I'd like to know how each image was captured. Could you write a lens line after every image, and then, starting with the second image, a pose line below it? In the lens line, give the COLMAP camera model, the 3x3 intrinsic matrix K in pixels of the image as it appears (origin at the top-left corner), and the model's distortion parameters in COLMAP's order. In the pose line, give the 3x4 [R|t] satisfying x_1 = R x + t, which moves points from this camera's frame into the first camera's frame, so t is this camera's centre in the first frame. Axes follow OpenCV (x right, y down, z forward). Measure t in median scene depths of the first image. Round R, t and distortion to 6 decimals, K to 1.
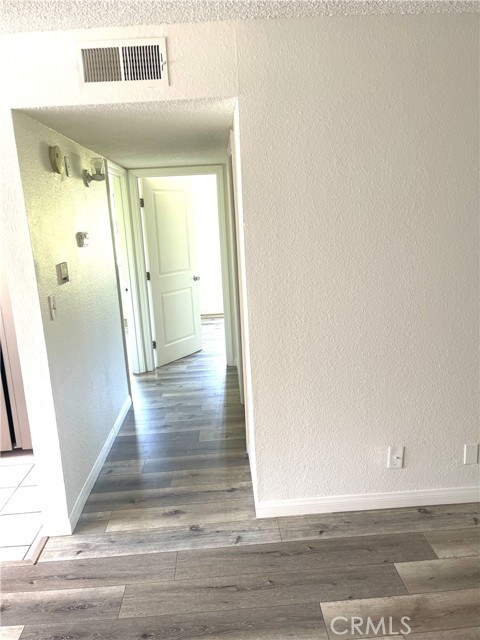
lens RADIAL K [[484.6, 0, 243.8], [0, 484.6, 319.3], [0, 0, 1]] dist [0.069597, -0.089339]
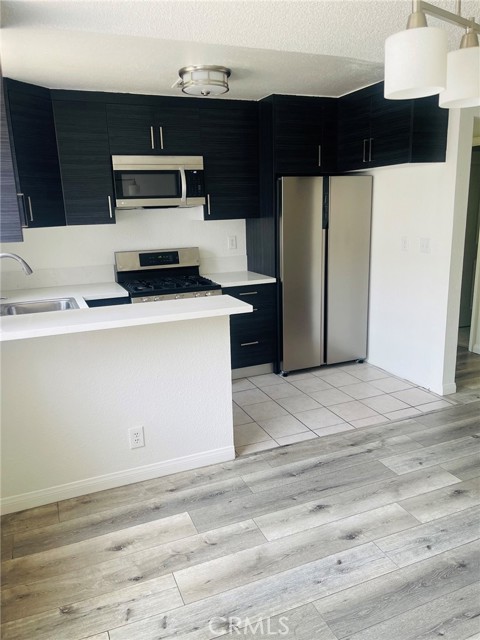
lens RADIAL K [[484.6, 0, 240.1], [0, 484.6, 322.8], [0, 0, 1]] dist [0.069597, -0.089339]
pose [[0.938099, -0.056769, 0.341685, -1.569523], [0.051335, 0.998370, 0.024933, 0.150575], [-0.342543, -0.005849, 0.939484, -0.227589]]
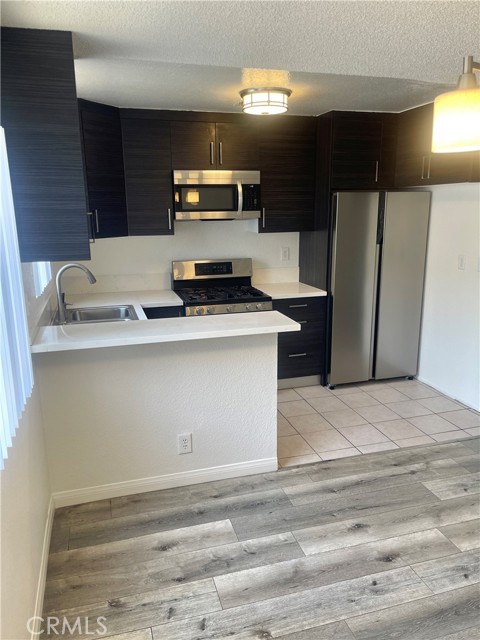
lens RADIAL K [[484.6, 0, 241.1], [0, 484.6, 324.2], [0, 0, 1]] dist [0.069597, -0.089339]
pose [[0.969962, -0.015171, 0.242783, -1.574540], [0.009356, 0.999641, 0.025088, 0.111208], [-0.243077, -0.022063, 0.969756, -0.267197]]
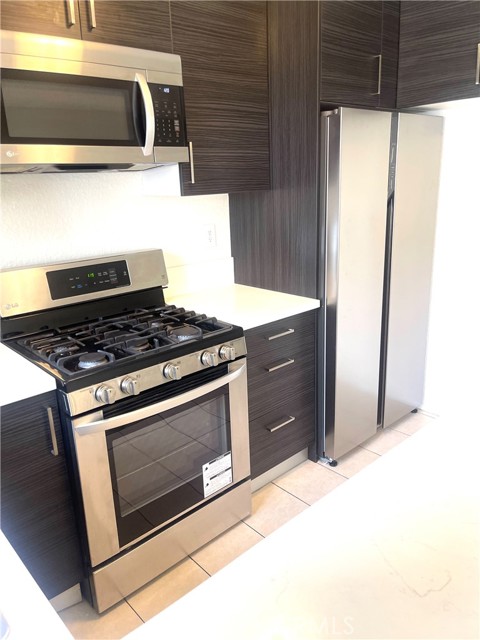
lens RADIAL K [[484.6, 0, 241.3], [0, 484.6, 319.9], [0, 0, 1]] dist [0.069597, -0.089339]
pose [[0.764360, -0.158327, 0.625050, -1.565728], [0.127248, 0.987360, 0.094493, -0.030168], [-0.632109, 0.007310, 0.774845, 0.720801]]
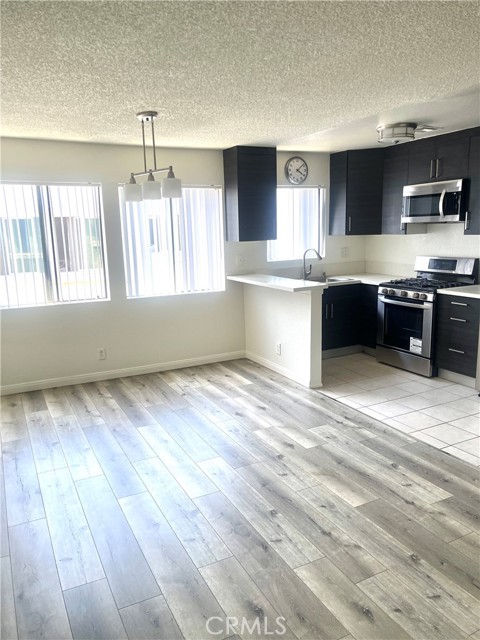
lens RADIAL K [[484.6, 0, 241.2], [0, 484.6, 326.2], [0, 0, 1]] dist [0.069597, -0.089339]
pose [[0.419187, 0.224211, -0.879780, 0.358131], [-0.179498, 0.970366, 0.161771, 0.020971], [0.889979, 0.090106, 0.447010, -0.192894]]
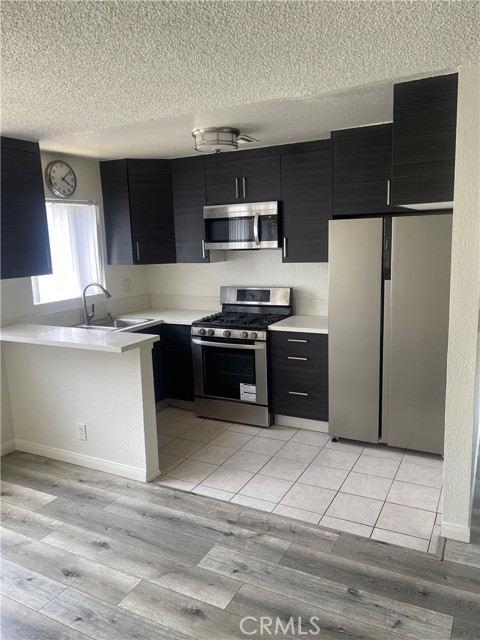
lens RADIAL K [[484.6, 0, 238.6], [0, 484.6, 323.3], [0, 0, 1]] dist [0.069597, -0.089339]
pose [[0.861732, 0.111876, -0.494875, -0.321611], [-0.114757, 0.993087, 0.024677, 0.015795], [0.494214, 0.035525, 0.868614, -0.145260]]
